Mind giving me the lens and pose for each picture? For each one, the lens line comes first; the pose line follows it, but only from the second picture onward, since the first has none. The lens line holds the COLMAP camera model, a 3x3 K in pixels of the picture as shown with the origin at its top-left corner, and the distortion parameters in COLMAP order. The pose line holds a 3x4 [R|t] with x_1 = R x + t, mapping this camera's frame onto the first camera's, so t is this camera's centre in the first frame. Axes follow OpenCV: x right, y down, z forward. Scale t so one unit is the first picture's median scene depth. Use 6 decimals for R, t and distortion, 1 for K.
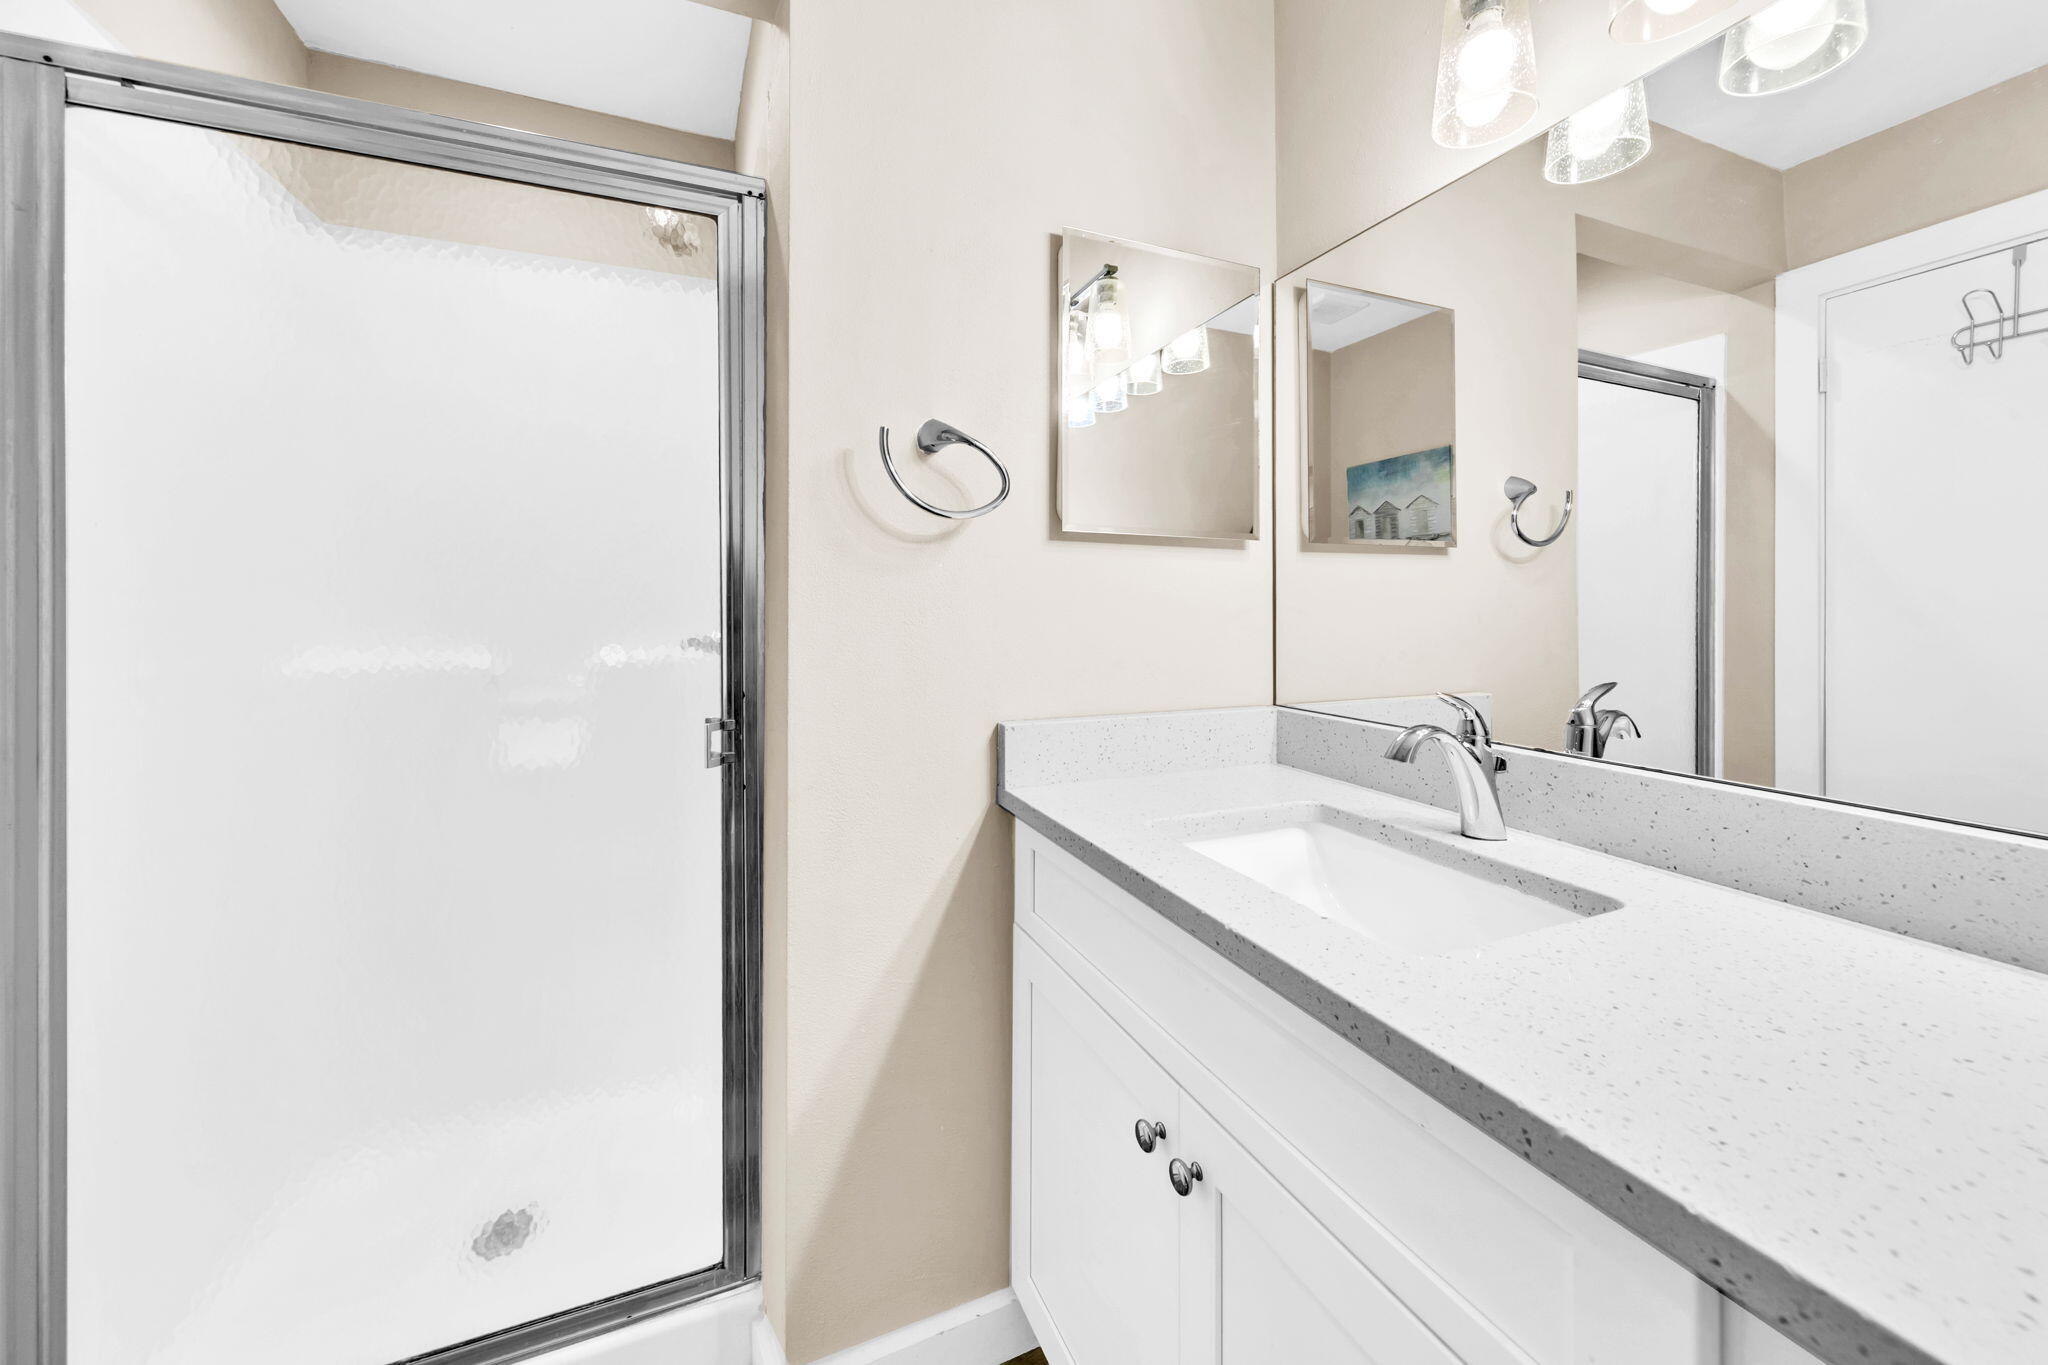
lens RADIAL K [[772.8, 0, 1022.7], [0, 772.8, 618.0], [0, 0, 1]] dist [0.002529, 0.000114]
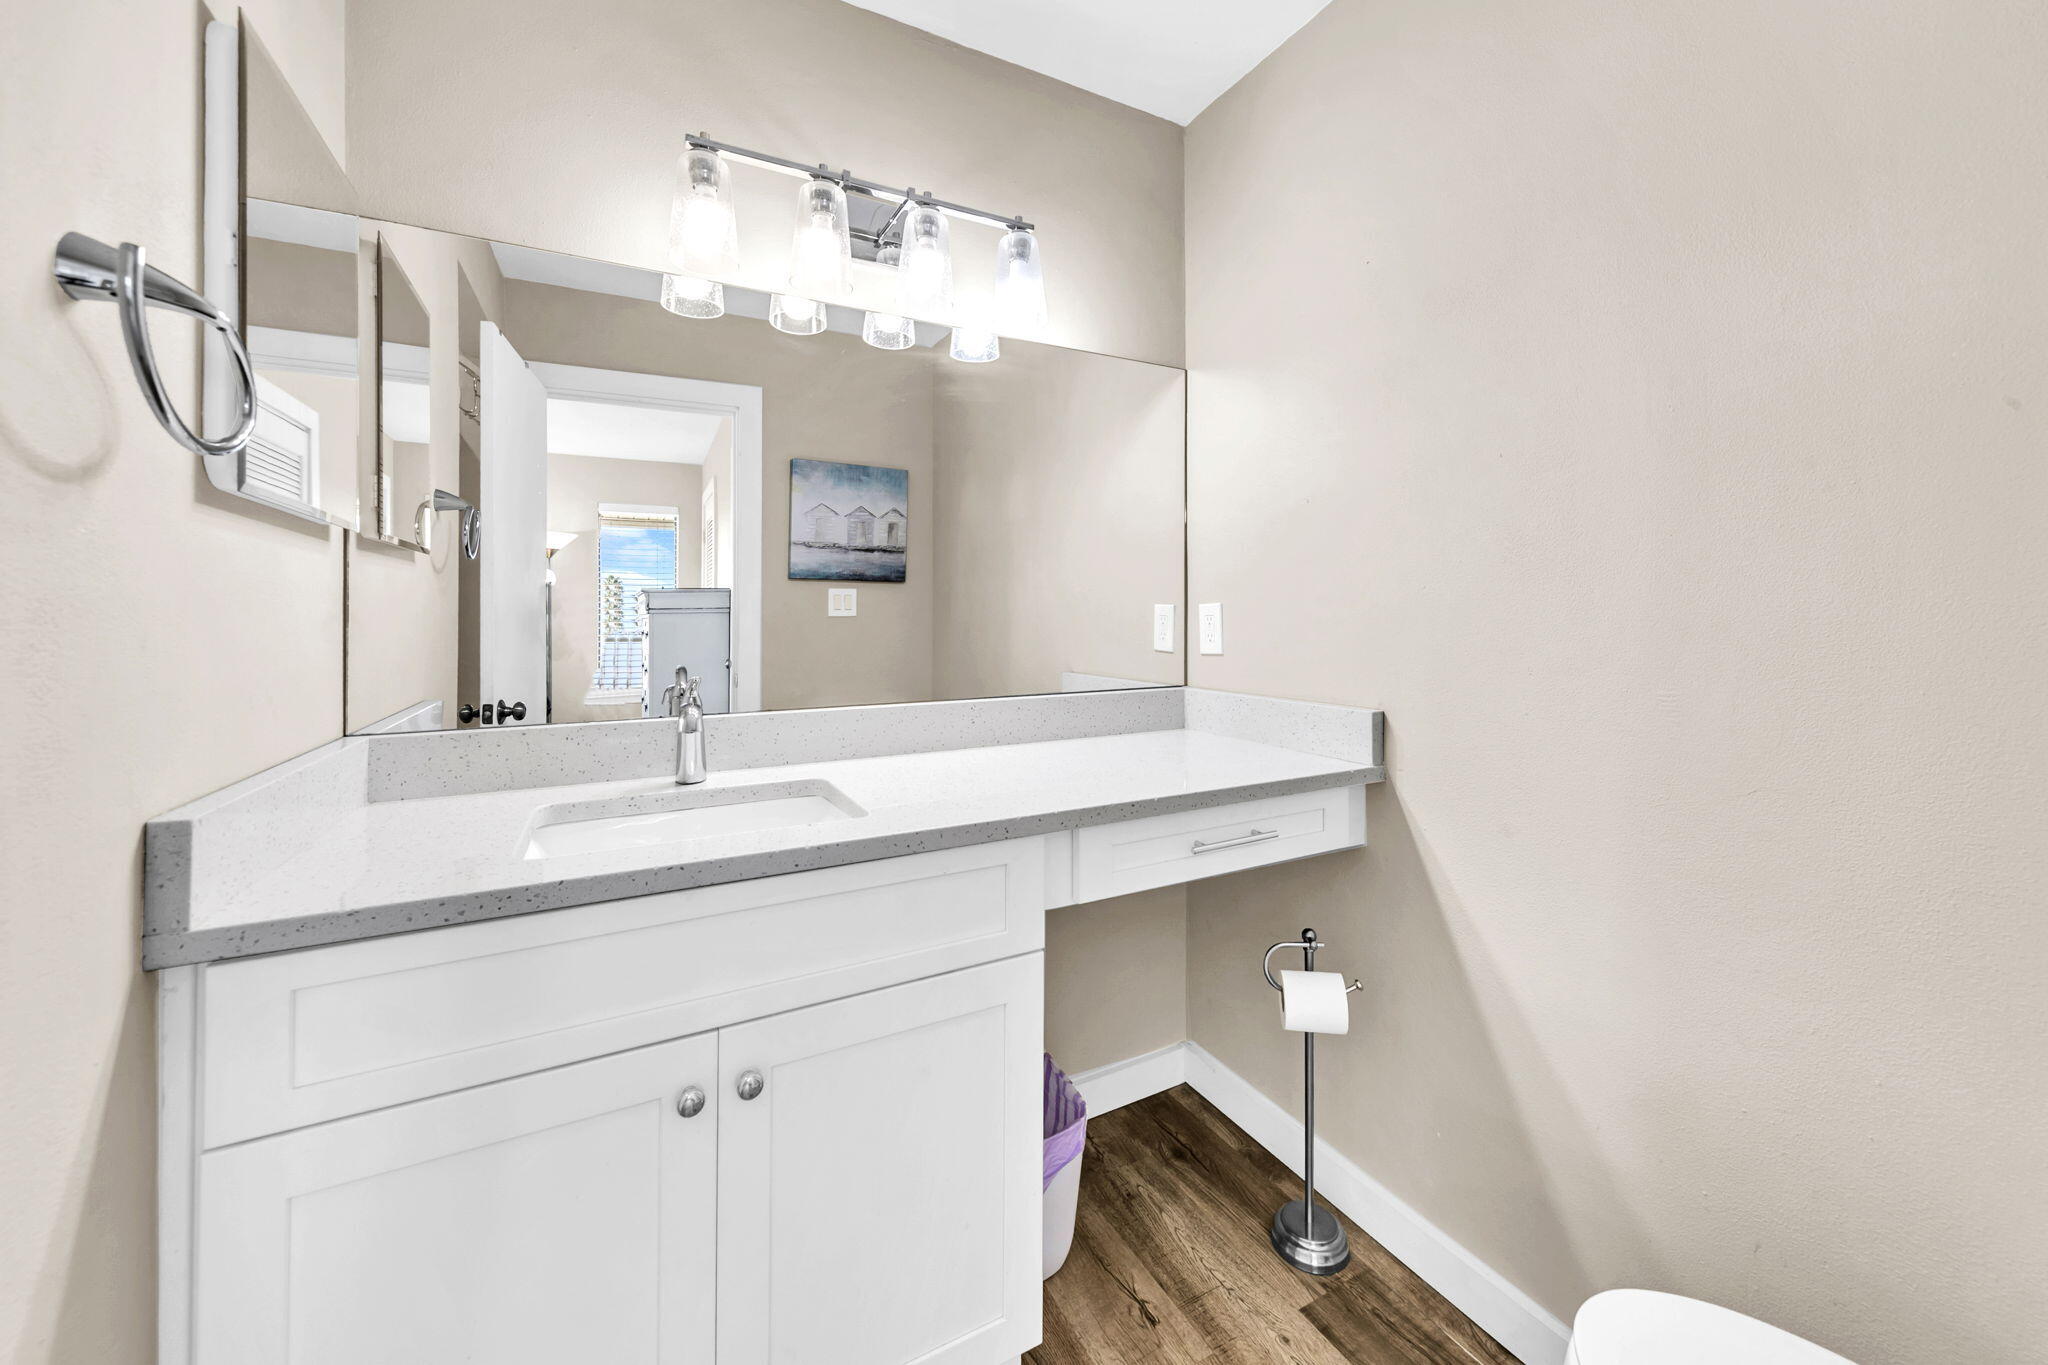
lens RADIAL K [[772.8, 0, 1022.7], [0, 772.8, 618.0], [0, 0, 1]] dist [0.002529, 0.000114]
pose [[-0.087349, 0.015778, 0.996053, -0.671706], [0.002614, 0.999875, -0.015610, 0.000793], [-0.996174, 0.001240, -0.087380, 0.420701]]
